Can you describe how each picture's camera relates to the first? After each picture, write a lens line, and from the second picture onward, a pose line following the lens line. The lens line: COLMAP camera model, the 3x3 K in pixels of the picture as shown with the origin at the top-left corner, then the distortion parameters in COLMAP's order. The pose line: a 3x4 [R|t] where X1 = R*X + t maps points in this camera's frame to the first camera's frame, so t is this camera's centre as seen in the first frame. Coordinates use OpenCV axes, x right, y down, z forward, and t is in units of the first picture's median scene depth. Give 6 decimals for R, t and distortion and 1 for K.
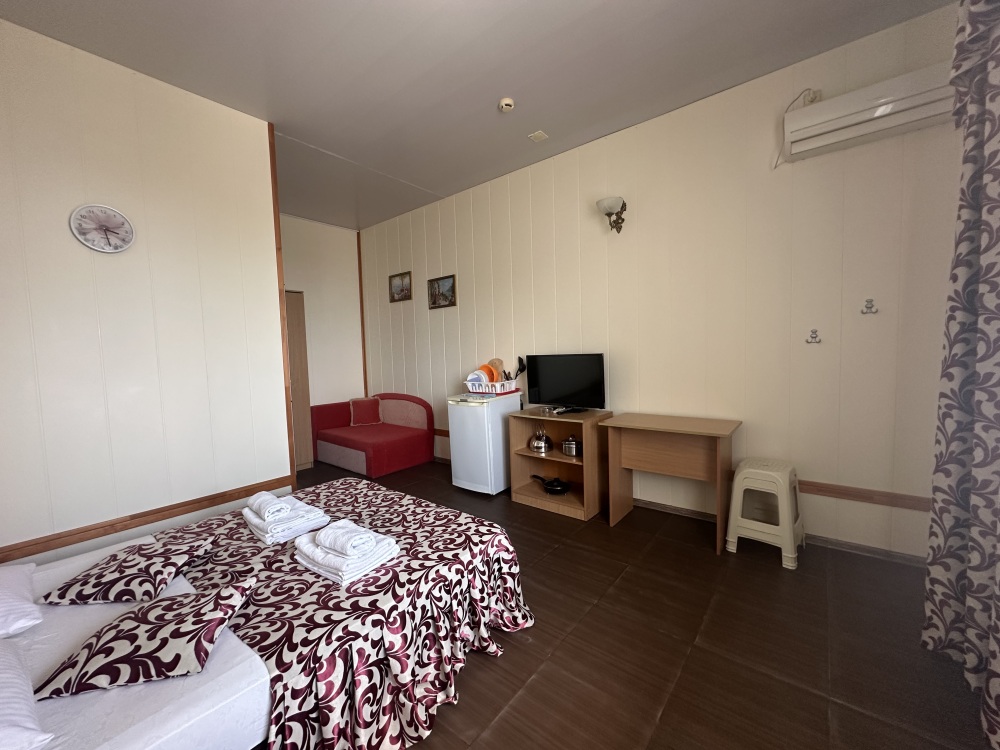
lens RADIAL K [[399.2, 0, 496.2], [0, 399.2, 376.5], [0, 0, 1]] dist [-0.002352, 0.000012]
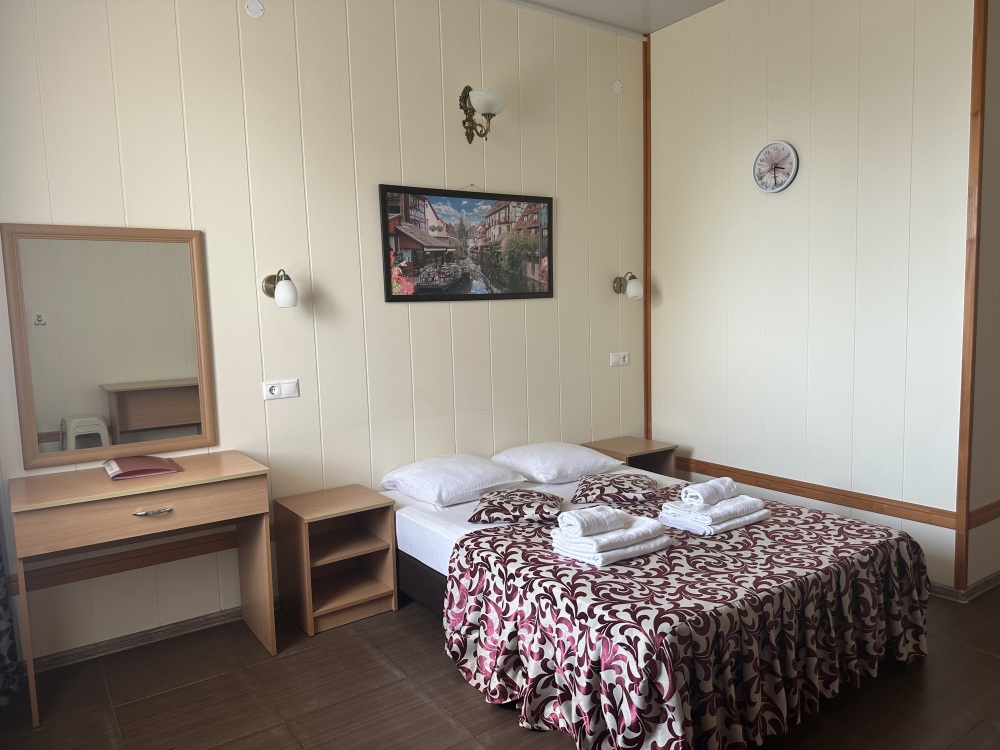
lens RADIAL K [[705.6, 0, 506.5], [0, 705.6, 378.1], [0, 0, 1]] dist [0.063128, -0.071240]
pose [[-0.269676, 0.137167, -0.953132, 1.182144], [-0.023642, 0.988561, 0.148955, -0.160422], [0.962661, 0.062704, -0.263348, 1.203162]]
